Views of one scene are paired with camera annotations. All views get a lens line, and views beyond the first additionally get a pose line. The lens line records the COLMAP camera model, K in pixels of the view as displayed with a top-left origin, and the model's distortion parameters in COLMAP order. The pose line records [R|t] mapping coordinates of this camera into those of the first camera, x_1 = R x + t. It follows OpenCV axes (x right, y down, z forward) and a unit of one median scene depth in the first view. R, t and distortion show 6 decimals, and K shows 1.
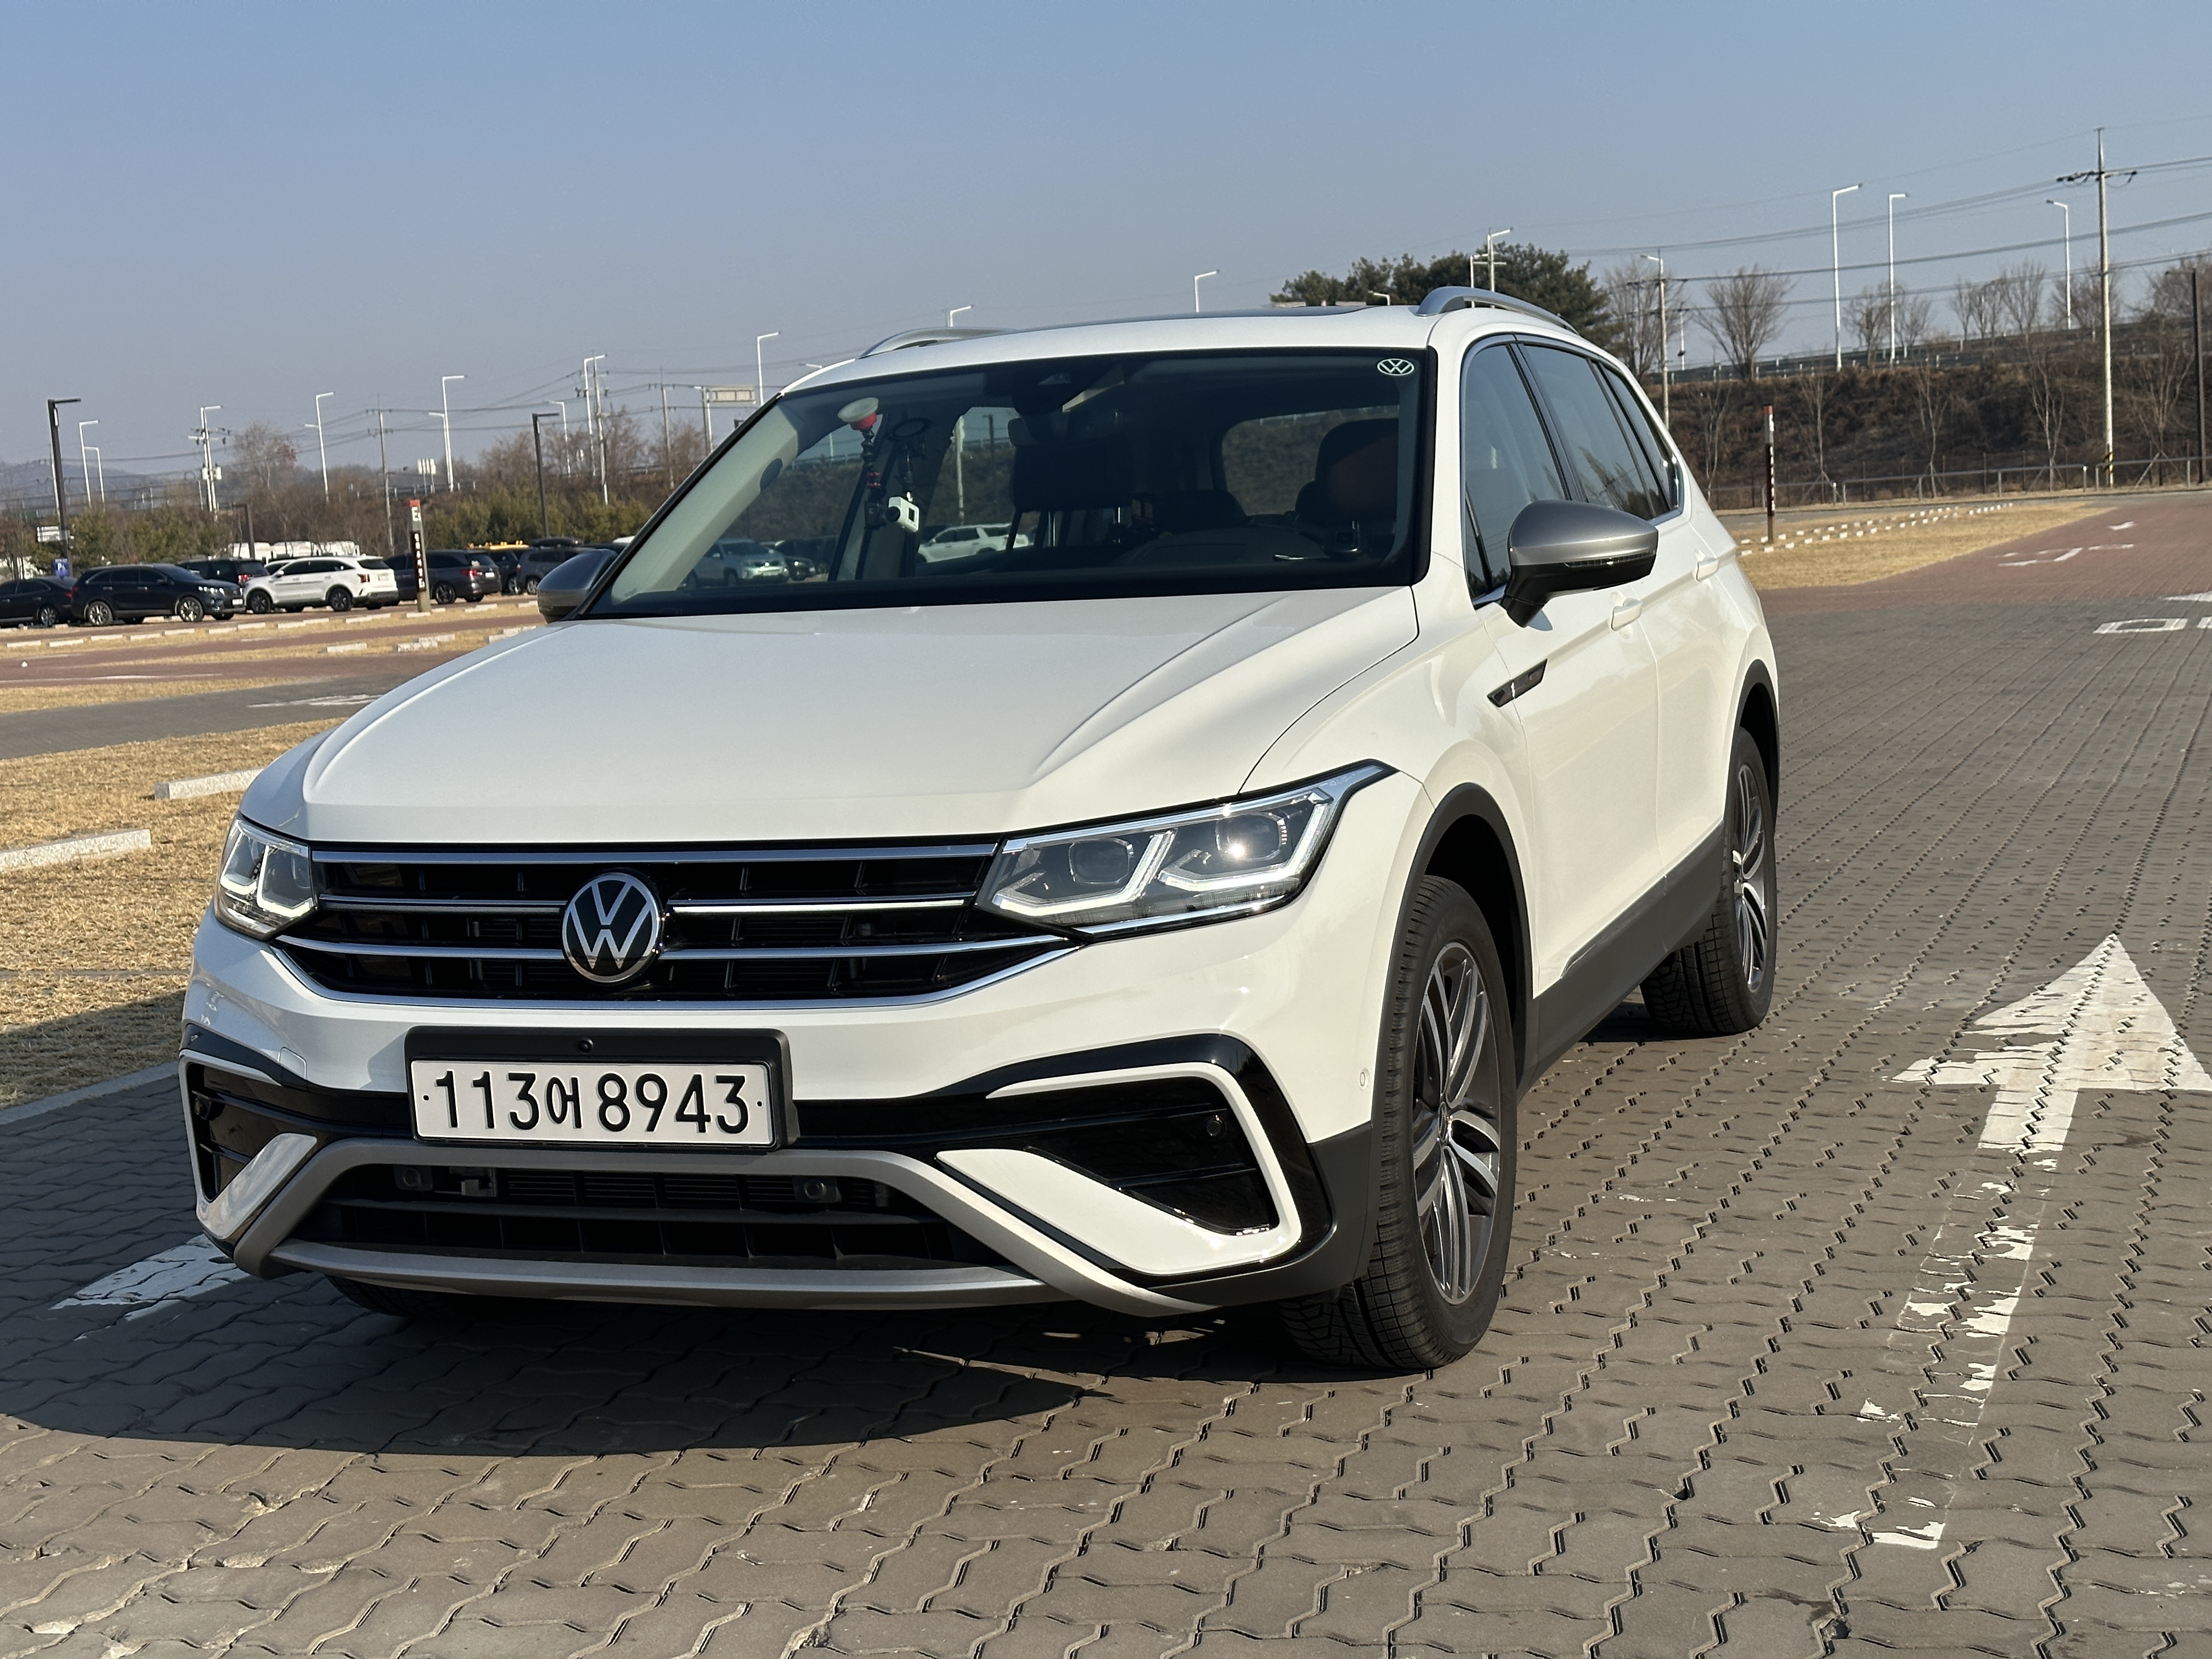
lens RADIAL K [[3052.7, 0, 1127.7], [0, 3052.7, 849.6], [0, 0, 1]] dist [0.072122, 0.000000]
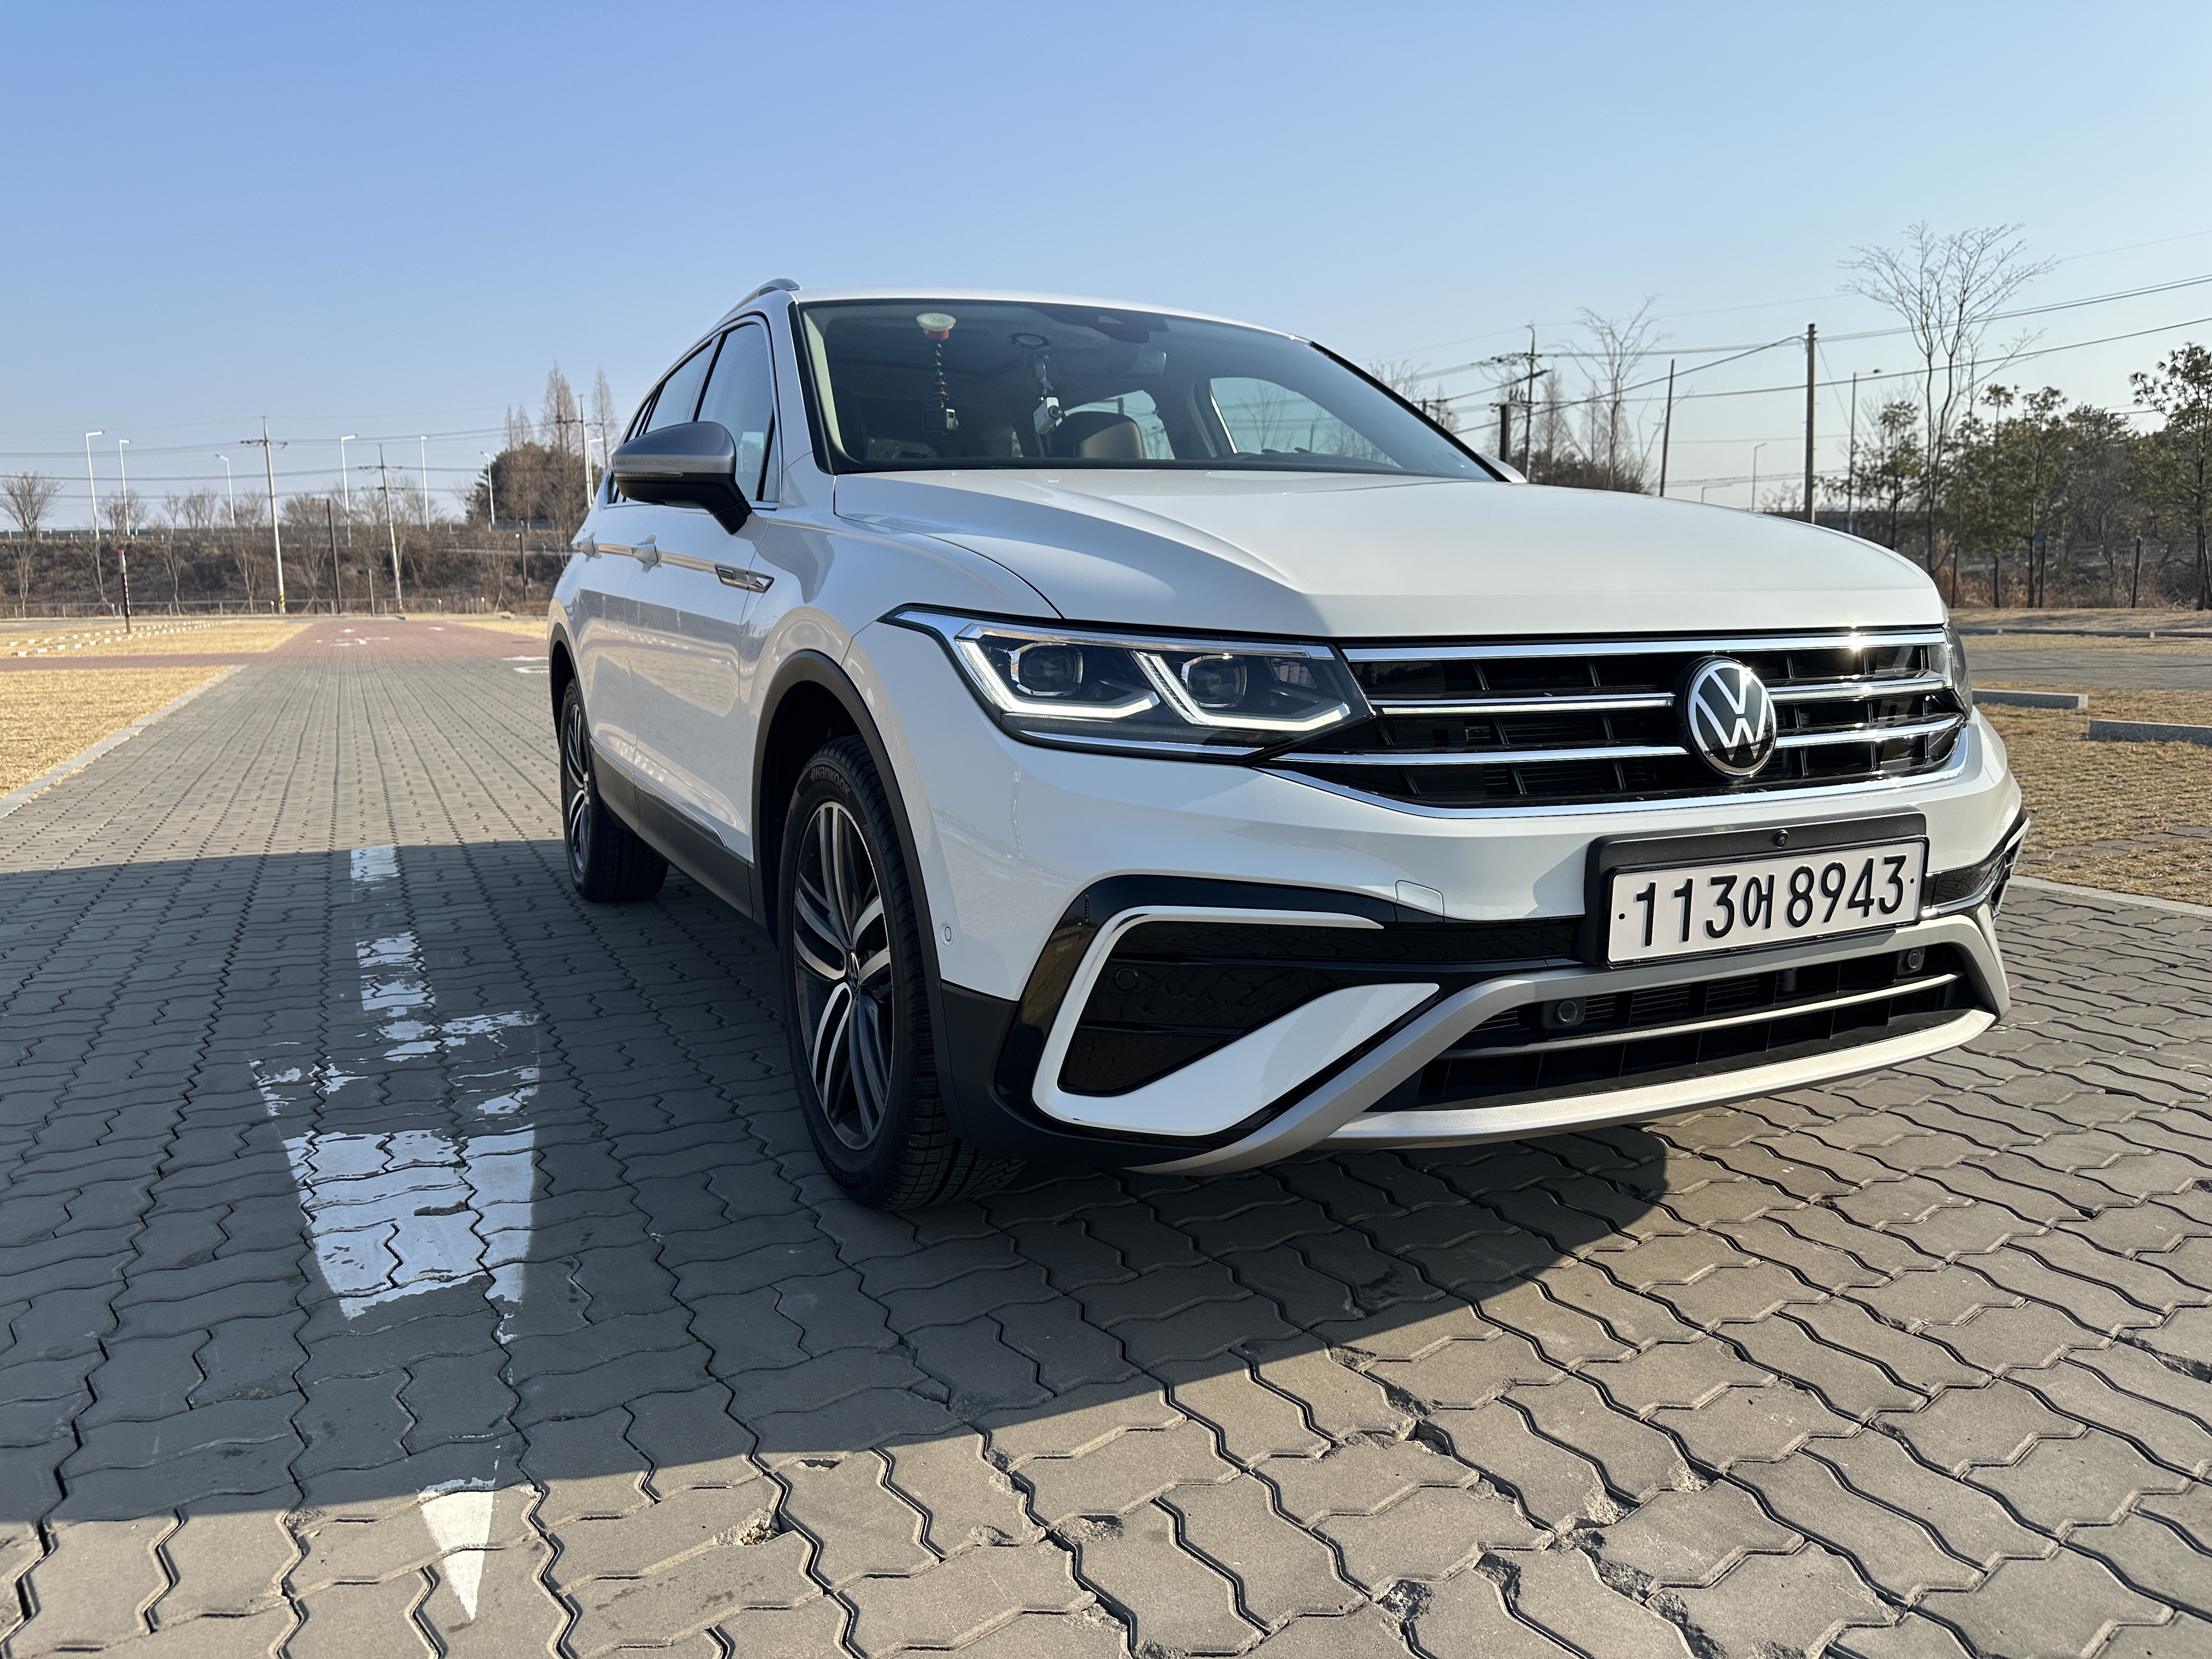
lens RADIAL K [[1565.7, 0, 1072.7], [0, 1565.7, 827.7], [0, 0, 1]] dist [0.030949, -0.044866]
pose [[0.700485, -0.058267, 0.711284, -0.660889], [0.050679, 0.998207, 0.031862, 0.033652], [-0.711865, 0.013728, 0.702182, 0.802983]]
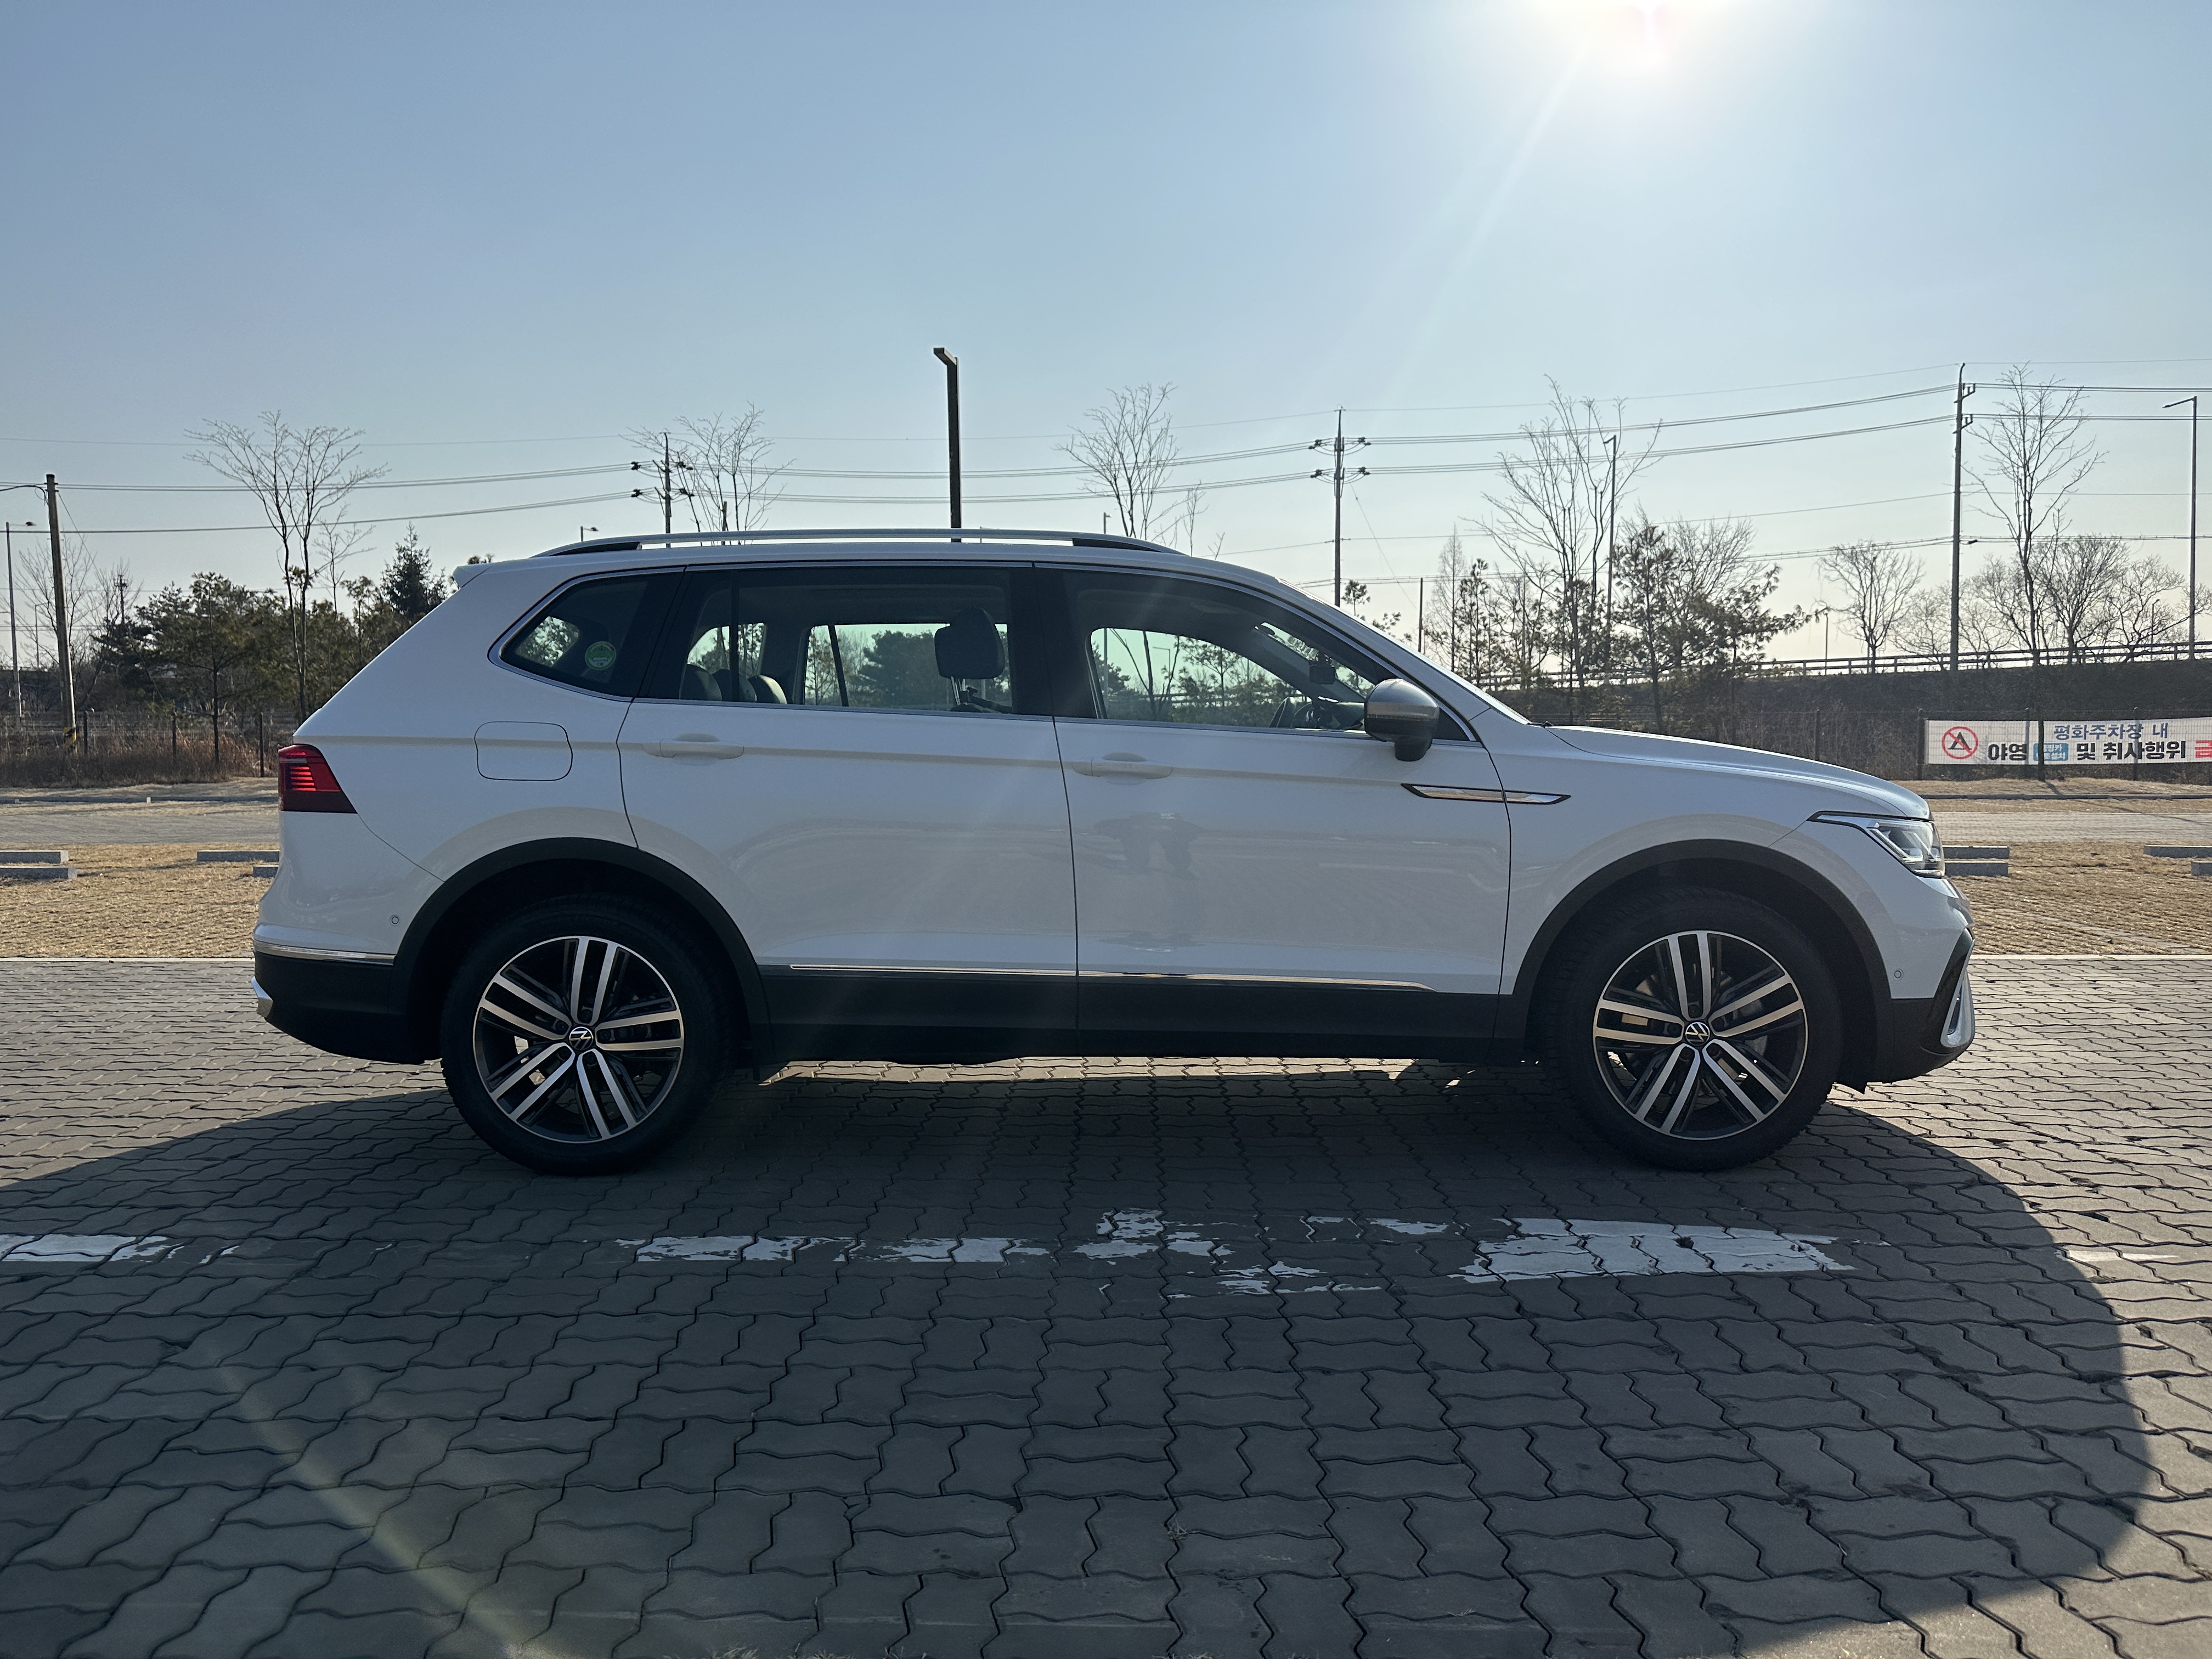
lens RADIAL K [[1565.7, 0, 1113.6], [0, 1565.7, 846.1], [0, 0, 1]] dist [0.030949, -0.044866]
pose [[-0.332641, -0.005150, 0.943039, -1.119075], [0.115867, 0.992186, 0.046289, -0.104948], [-0.935908, 0.124665, -0.329445, 1.951645]]
